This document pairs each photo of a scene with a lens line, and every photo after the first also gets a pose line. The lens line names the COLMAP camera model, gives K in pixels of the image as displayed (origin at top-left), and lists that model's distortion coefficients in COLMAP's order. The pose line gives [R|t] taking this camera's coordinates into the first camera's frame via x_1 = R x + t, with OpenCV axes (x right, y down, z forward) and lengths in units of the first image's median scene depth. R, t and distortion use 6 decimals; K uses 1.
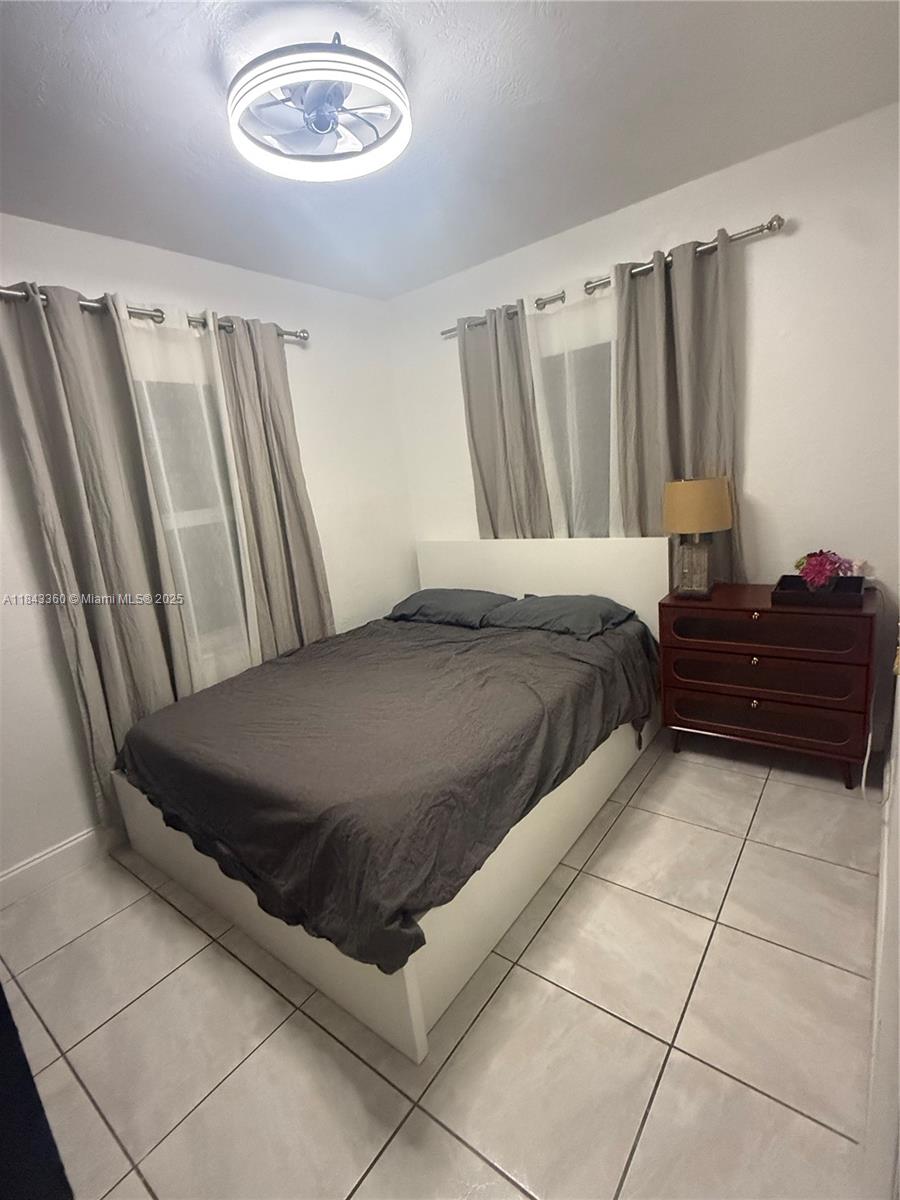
lens RADIAL K [[556.9, 0, 450.0], [0, 556.9, 600.0], [0, 0, 1]] dist [0.001743, -0.000330]
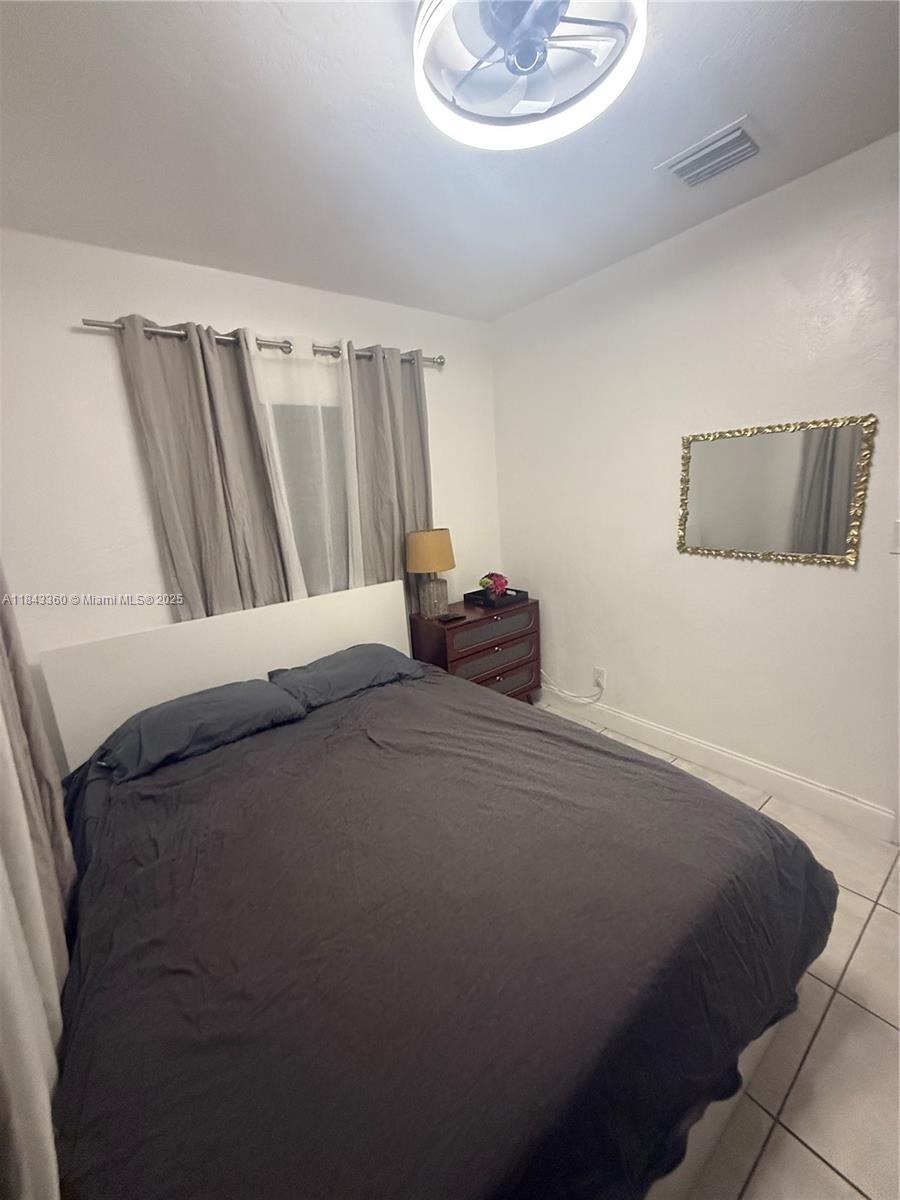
lens RADIAL K [[476.8, 0, 449.2], [0, 476.8, 598.0], [0, 0, 1]] dist [0.000596, 0.000106]
pose [[0.254601, -0.123814, 0.959087, -0.659529], [0.257952, 0.964531, 0.056041, -0.122791], [-0.932008, 0.233130, 0.277509, 0.722830]]
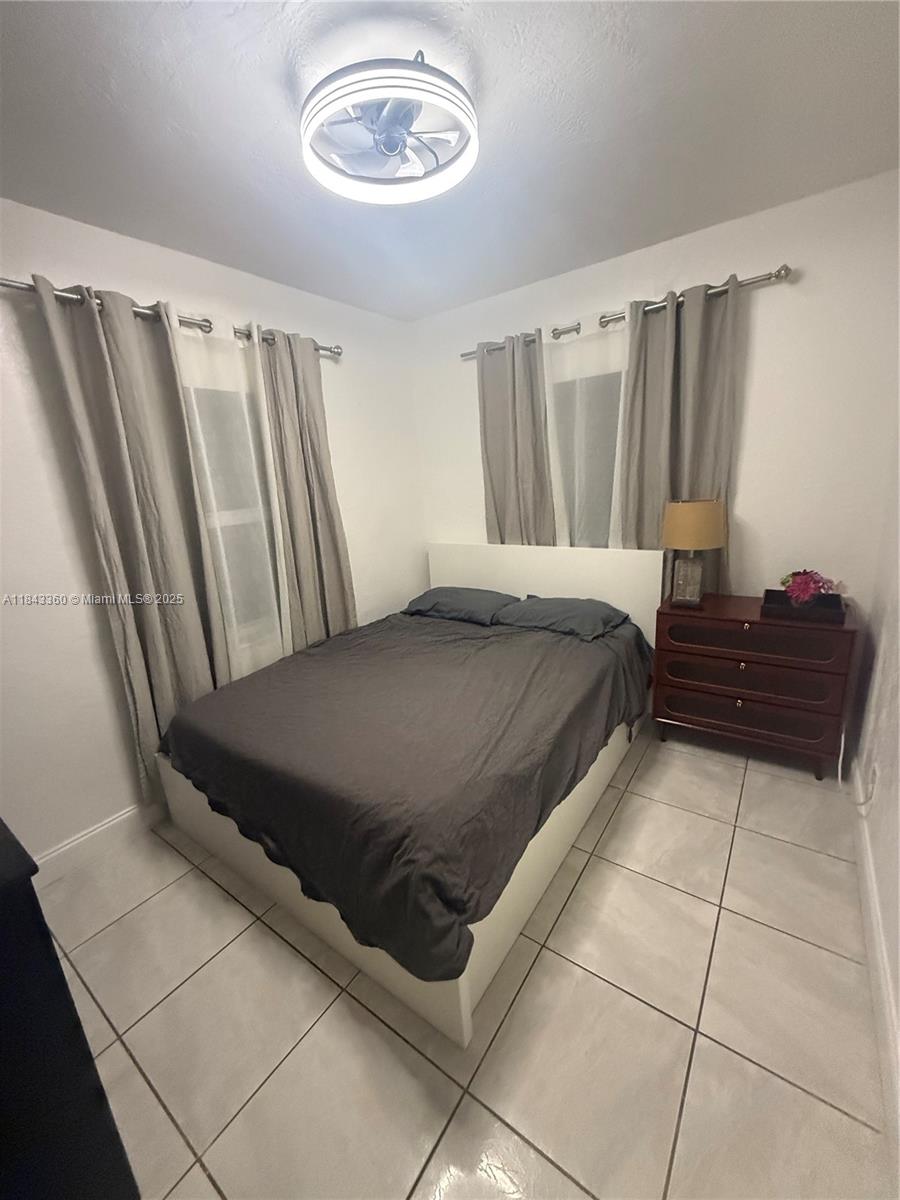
lens RADIAL K [[476.8, 0, 449.2], [0, 476.8, 598.0], [0, 0, 1]] dist [0.000596, 0.000106]
pose [[0.998526, 0.030349, 0.044999, -0.091222], [-0.031587, 0.999135, 0.027046, -0.034817], [-0.044139, -0.028427, 0.998621, 0.065521]]
